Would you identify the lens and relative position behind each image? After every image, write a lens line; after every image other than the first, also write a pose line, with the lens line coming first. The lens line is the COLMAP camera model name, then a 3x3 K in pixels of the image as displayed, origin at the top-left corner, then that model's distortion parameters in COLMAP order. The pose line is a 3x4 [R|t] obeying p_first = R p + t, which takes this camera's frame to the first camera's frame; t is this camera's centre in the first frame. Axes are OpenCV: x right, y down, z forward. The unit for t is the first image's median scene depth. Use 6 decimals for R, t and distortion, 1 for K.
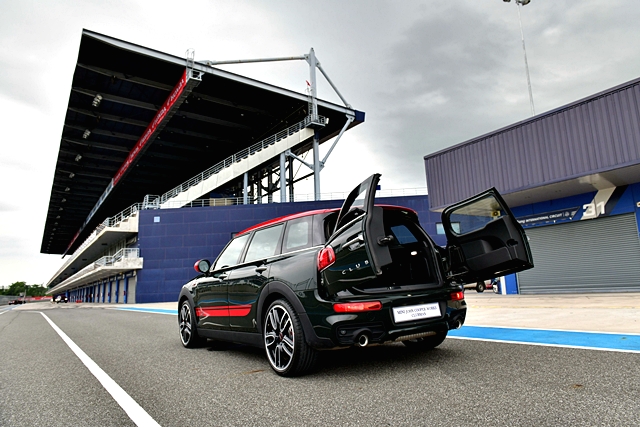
lens RADIAL K [[419.0, 0, 322.9], [0, 419.0, 217.5], [0, 0, 1]] dist [-0.008544, -0.000974]
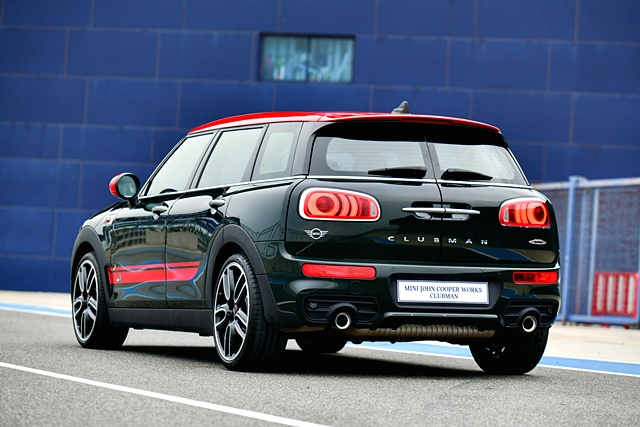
lens RADIAL K [[2134.7, 0, 319.8], [0, 2134.7, 213.3], [0, 0, 1]] dist [-0.100554, 0.000000]
pose [[0.977362, 0.088689, -0.192087, 0.605606], [-0.062920, 0.988662, 0.136337, -0.298591], [0.202001, -0.121165, 0.971862, -2.011395]]
